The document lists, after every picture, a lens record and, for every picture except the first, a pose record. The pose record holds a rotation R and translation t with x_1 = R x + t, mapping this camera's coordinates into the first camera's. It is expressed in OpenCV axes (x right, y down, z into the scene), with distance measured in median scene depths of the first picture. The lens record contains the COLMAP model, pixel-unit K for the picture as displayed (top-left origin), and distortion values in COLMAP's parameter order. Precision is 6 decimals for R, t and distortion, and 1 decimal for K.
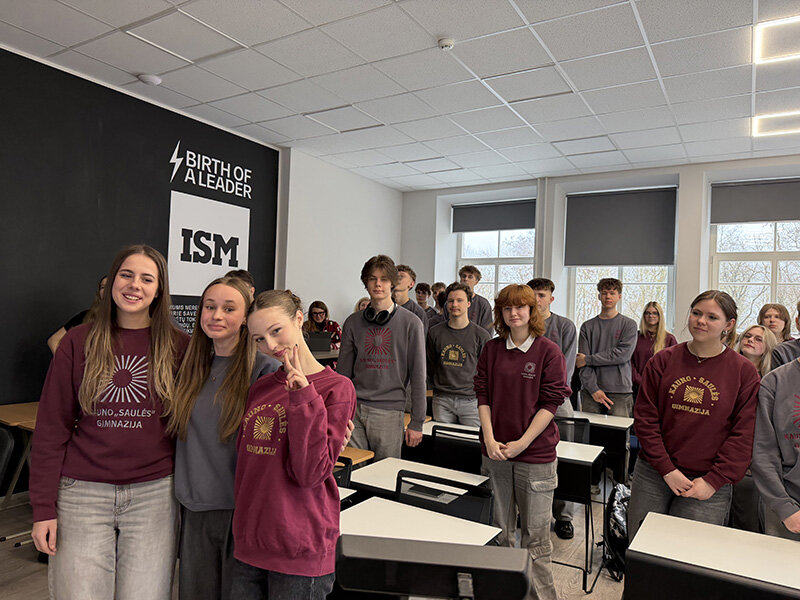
lens RADIAL K [[592.8, 0, 400.0], [0, 592.8, 300.0], [0, 0, 1]] dist [0.119466, 0.001674]
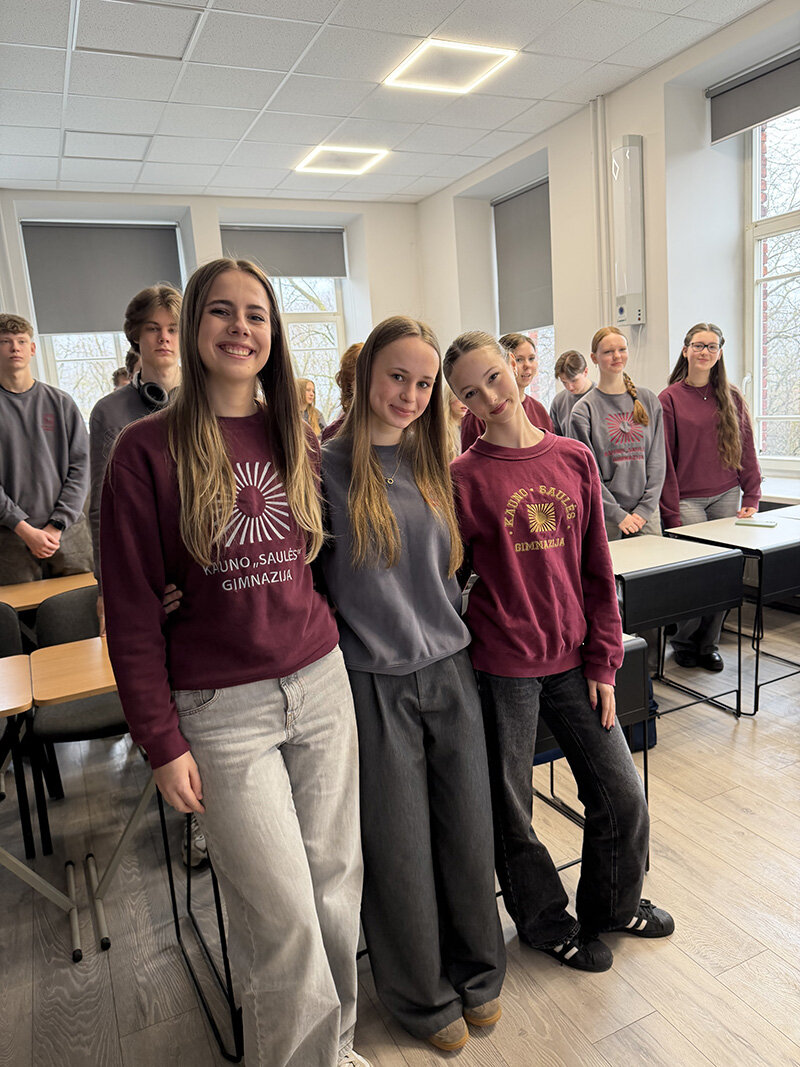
lens RADIAL K [[790.6, 0, 400.0], [0, 790.6, 533.5], [0, 0, 1]] dist [0.119466, 0.001674]
pose [[0.570271, -0.236645, 0.786632, -0.606586], [0.103682, 0.970683, 0.216849, 0.007375], [-0.814887, -0.042104, 0.578089, 0.294434]]
